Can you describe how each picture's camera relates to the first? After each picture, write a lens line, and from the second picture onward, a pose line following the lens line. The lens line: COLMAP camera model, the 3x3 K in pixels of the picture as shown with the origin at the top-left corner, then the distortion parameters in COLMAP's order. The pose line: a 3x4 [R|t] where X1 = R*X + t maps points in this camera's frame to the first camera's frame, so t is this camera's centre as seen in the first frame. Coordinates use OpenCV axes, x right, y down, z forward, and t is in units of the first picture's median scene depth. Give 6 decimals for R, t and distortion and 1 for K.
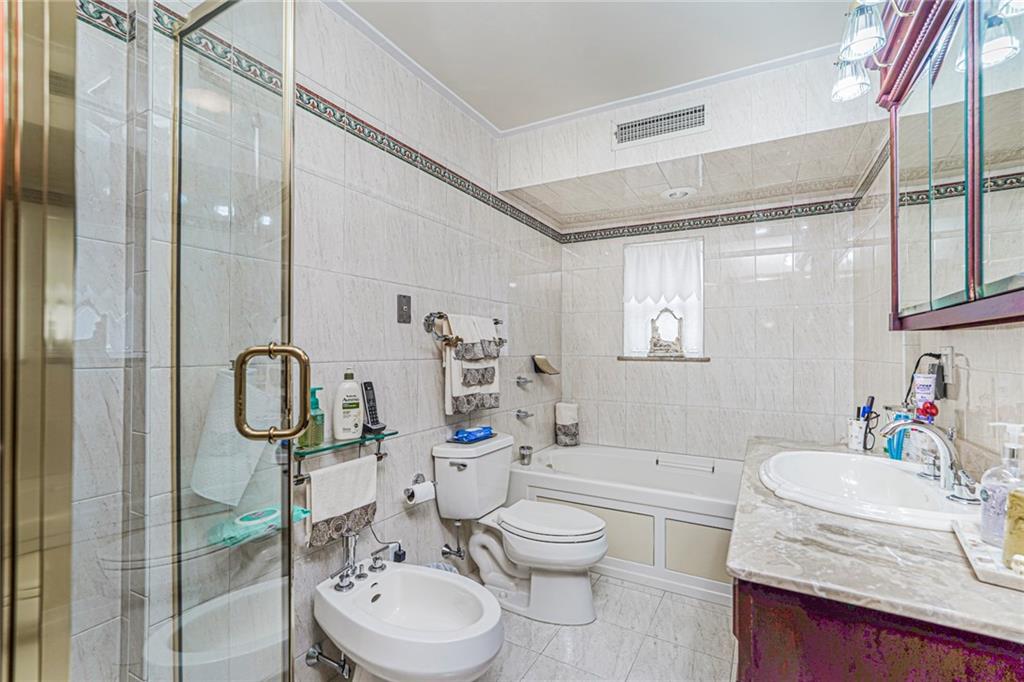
lens RADIAL K [[450.6, 0, 511.1], [0, 450.6, 346.2], [0, 0, 1]] dist [-0.017367, 0.008653]
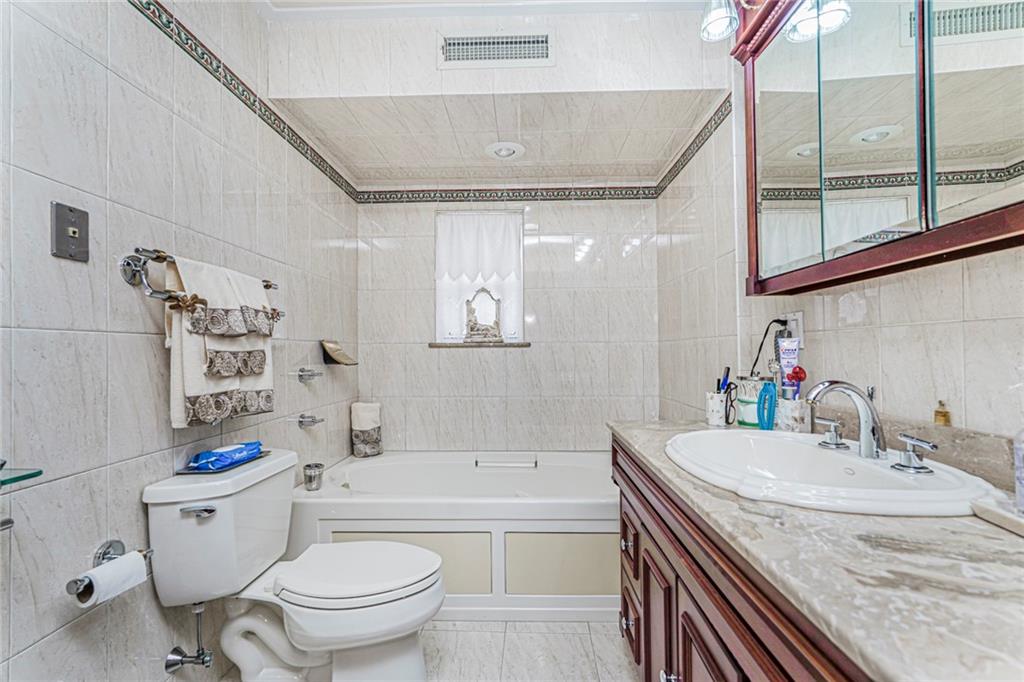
lens RADIAL K [[450.6, 0, 514.1], [0, 450.6, 344.4], [0, 0, 1]] dist [-0.017367, 0.008653]
pose [[0.885053, -0.003687, 0.465476, -0.021456], [0.008059, 0.999940, -0.007402, 0.049744], [-0.465420, 0.010303, 0.885030, 0.272926]]
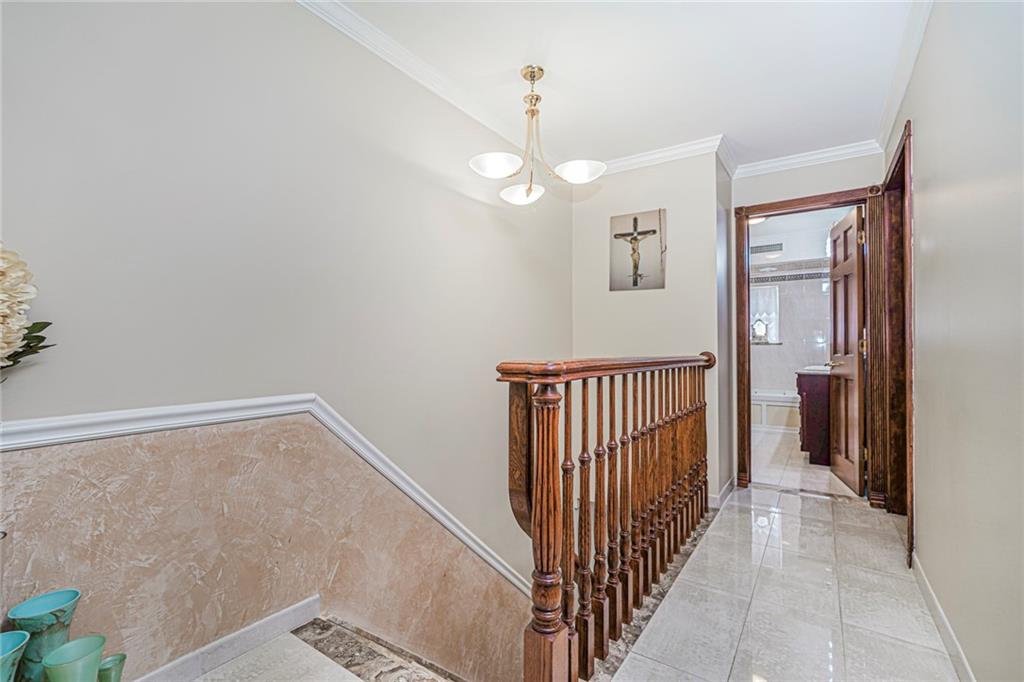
lens RADIAL K [[450.6, 0, 509.9], [0, 450.6, 341.3], [0, 0, 1]] dist [-0.017367, 0.008653]
pose [[0.994461, -0.002149, -0.105083, -0.822605], [0.001410, 0.999974, -0.007107, 0.041845], [0.105096, 0.006920, 0.994438, -1.658280]]
